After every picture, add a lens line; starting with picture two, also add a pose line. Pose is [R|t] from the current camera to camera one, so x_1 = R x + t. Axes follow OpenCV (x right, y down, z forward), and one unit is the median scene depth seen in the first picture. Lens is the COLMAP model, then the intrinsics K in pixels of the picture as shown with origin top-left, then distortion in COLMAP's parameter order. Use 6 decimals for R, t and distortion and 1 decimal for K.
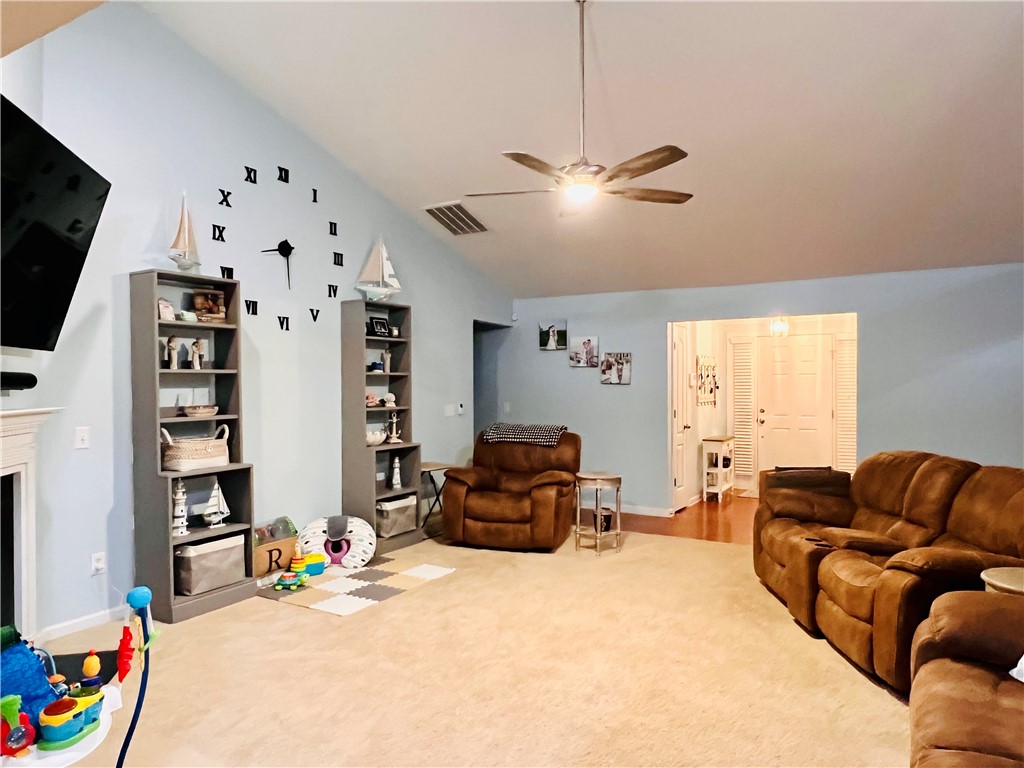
lens RADIAL K [[663.7, 0, 512.7], [0, 663.7, 383.5], [0, 0, 1]] dist [-0.000665, 0.000050]
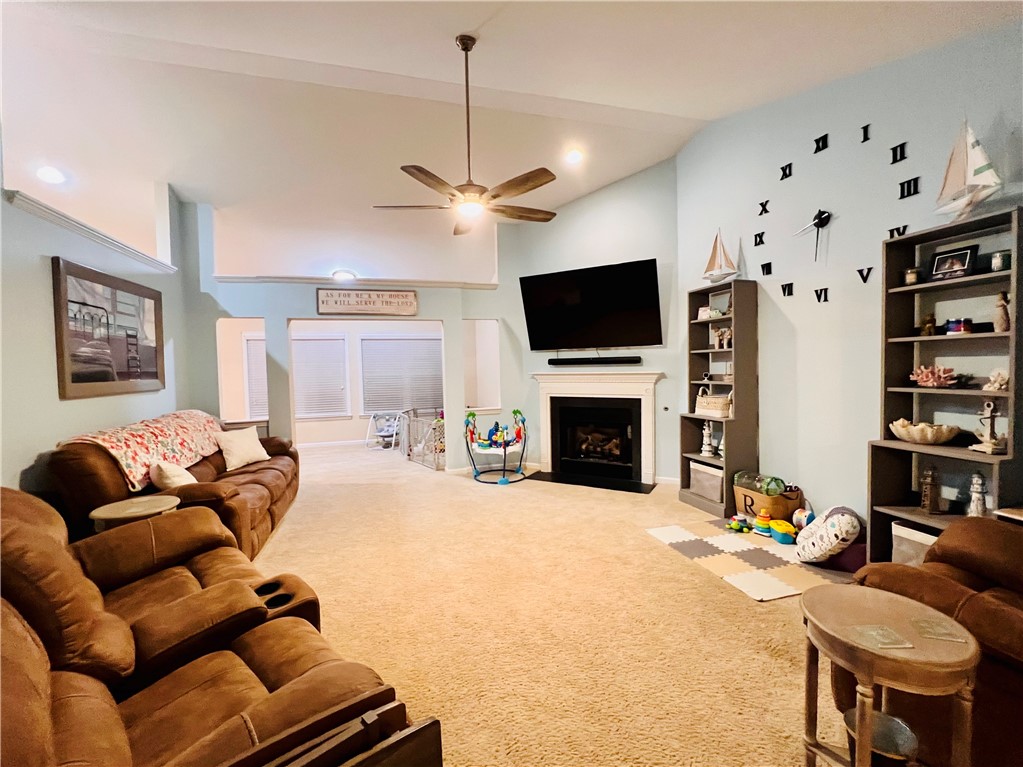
lens RADIAL K [[409.5, 0, 509.7], [0, 409.5, 383.8], [0, 0, 1]] dist [-0.001032, -0.000026]
pose [[-0.653037, 0.048179, -0.755792, 0.459154], [0.023408, 0.998782, 0.043443, 0.004157], [0.756964, 0.010678, -0.653369, 1.117142]]
